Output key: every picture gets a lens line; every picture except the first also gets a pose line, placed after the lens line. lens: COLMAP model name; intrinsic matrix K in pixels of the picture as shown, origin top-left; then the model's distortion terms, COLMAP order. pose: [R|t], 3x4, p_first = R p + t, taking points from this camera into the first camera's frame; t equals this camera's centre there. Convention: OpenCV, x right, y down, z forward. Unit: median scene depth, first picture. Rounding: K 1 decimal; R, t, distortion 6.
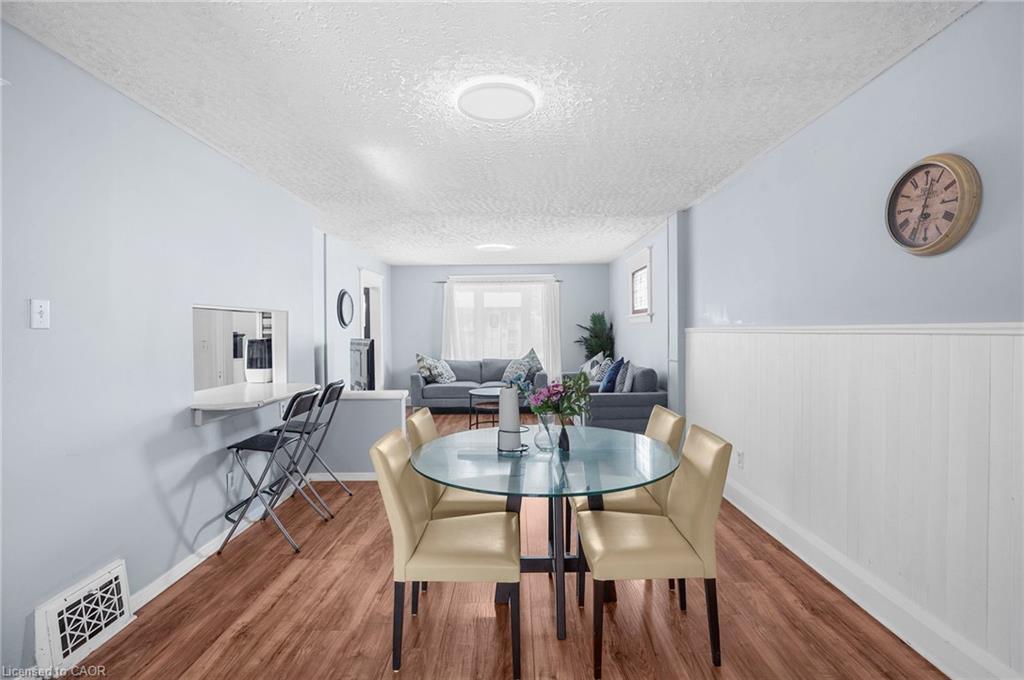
lens RADIAL K [[481.4, 0, 511.8], [0, 481.4, 329.9], [0, 0, 1]] dist [-0.047636, 0.052250]
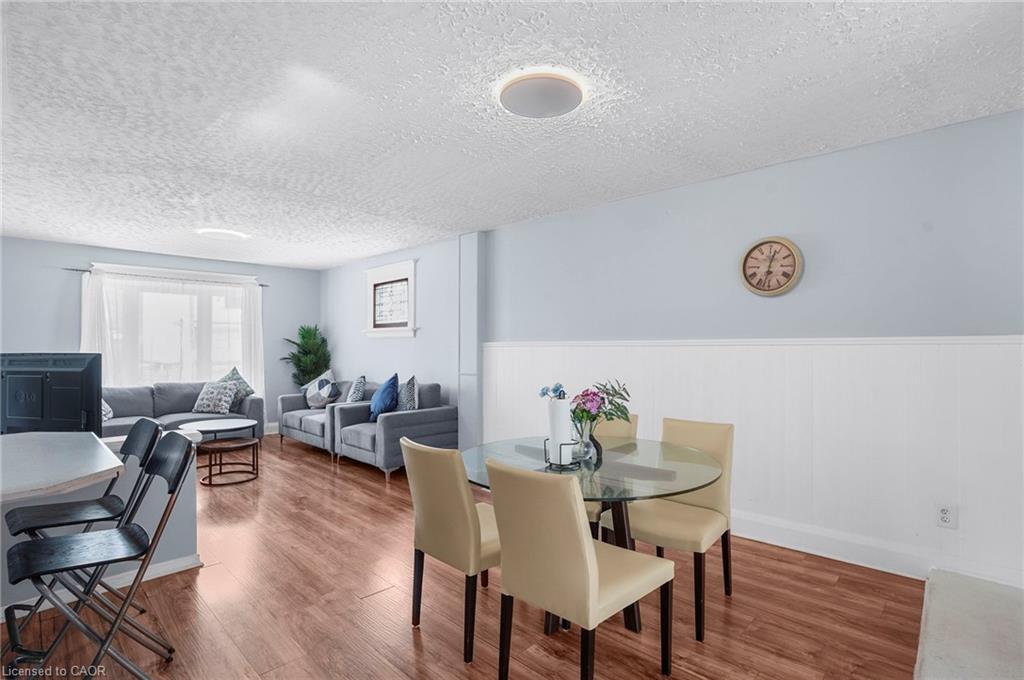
lens RADIAL K [[498.4, 0, 500.0], [0, 498.4, 344.6], [0, 0, 1]] dist [-0.019334, 0.000829]
pose [[0.701611, 0.010782, 0.712478, -0.356198], [-0.005972, 0.999939, -0.009251, 0.008965], [-0.712535, 0.002235, 0.701633, 0.180957]]
